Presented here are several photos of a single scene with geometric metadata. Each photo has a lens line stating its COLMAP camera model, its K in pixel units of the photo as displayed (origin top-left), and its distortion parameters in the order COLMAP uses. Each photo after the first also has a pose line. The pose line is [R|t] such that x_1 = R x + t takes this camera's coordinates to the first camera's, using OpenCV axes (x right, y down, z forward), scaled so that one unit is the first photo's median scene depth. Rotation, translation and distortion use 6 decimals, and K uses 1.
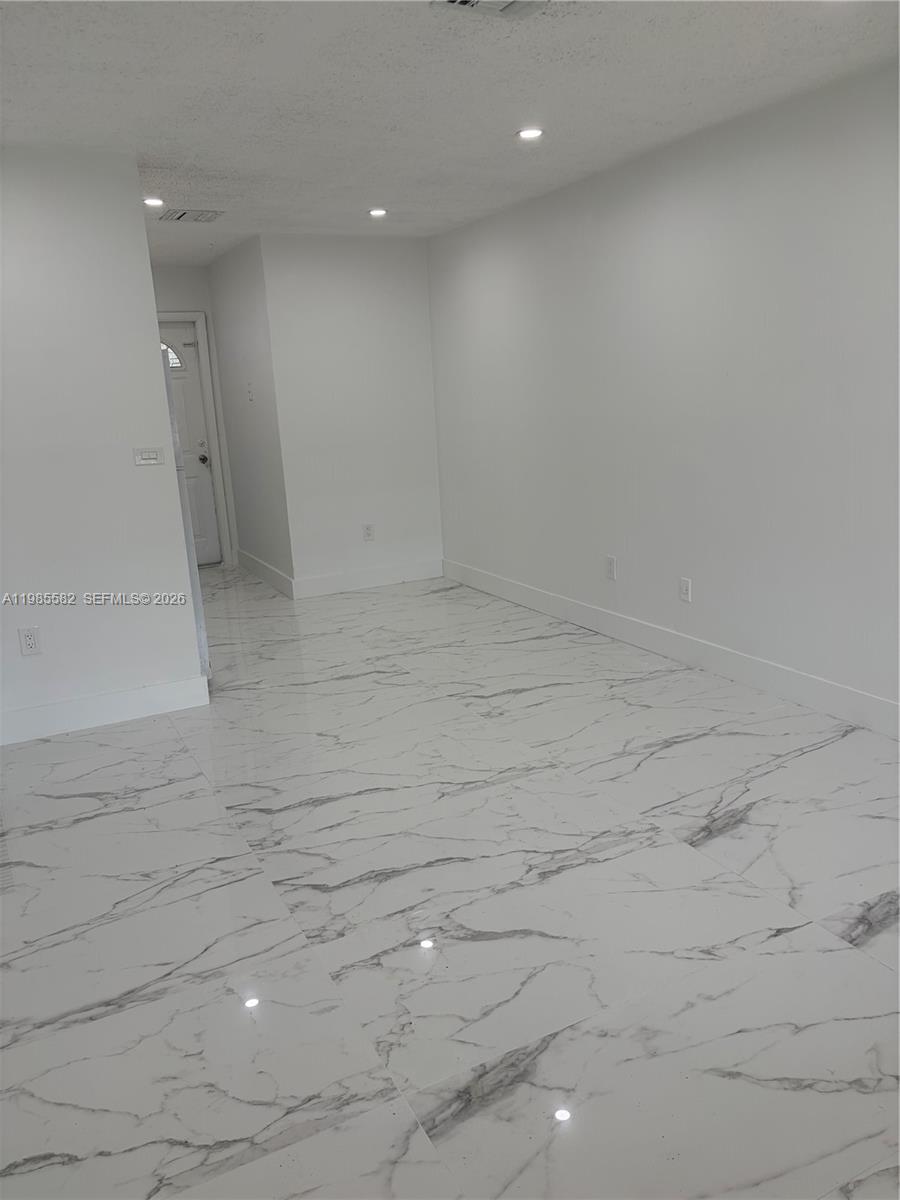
lens RADIAL K [[909.1, 0, 442.4], [0, 909.1, 561.6], [0, 0, 1]] dist [0.043684, -0.052288]
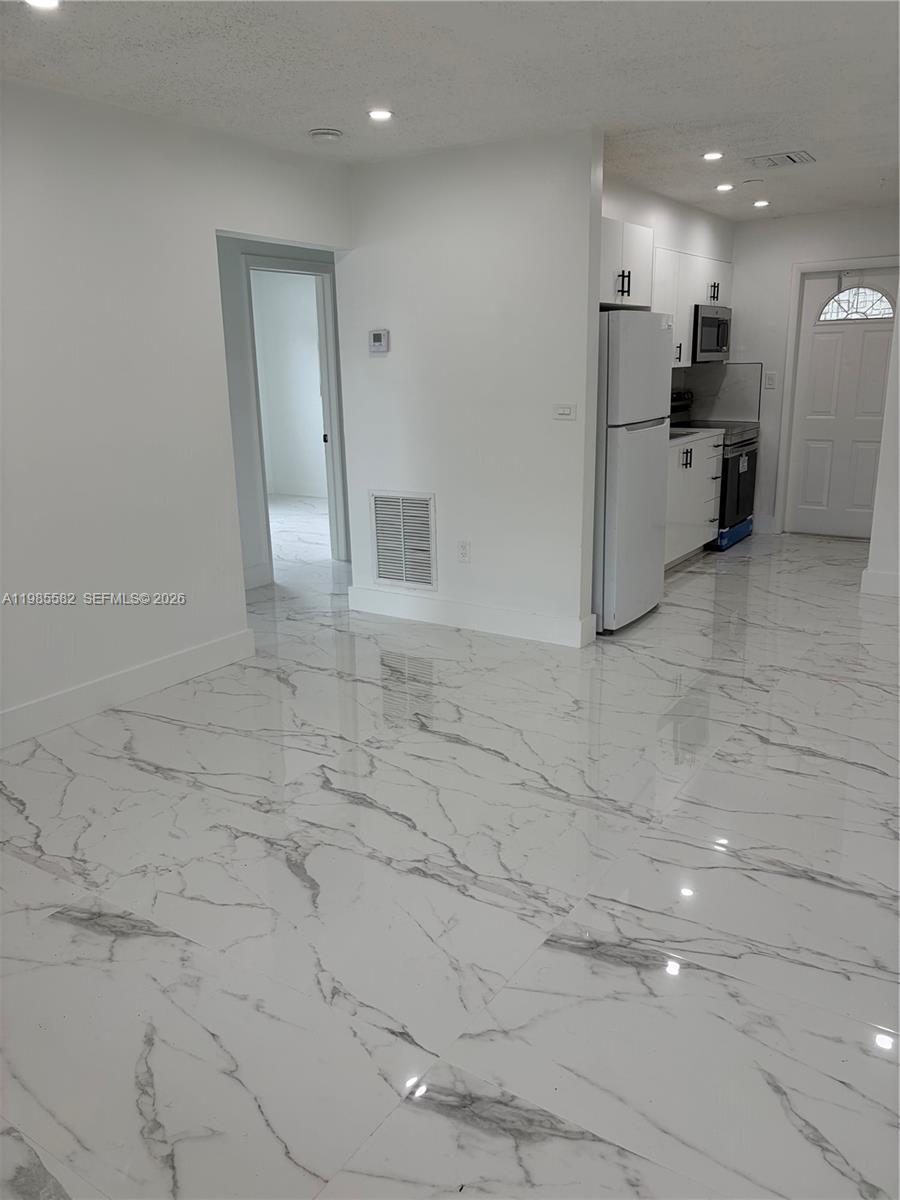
lens RADIAL K [[909.1, 0, 454.1], [0, 909.1, 553.3], [0, 0, 1]] dist [0.043684, -0.052288]
pose [[0.503454, 0.222983, -0.834753, 0.866621], [-0.176414, 0.972301, 0.153327, -0.145256], [0.845821, 0.070069, 0.528846, 0.485677]]
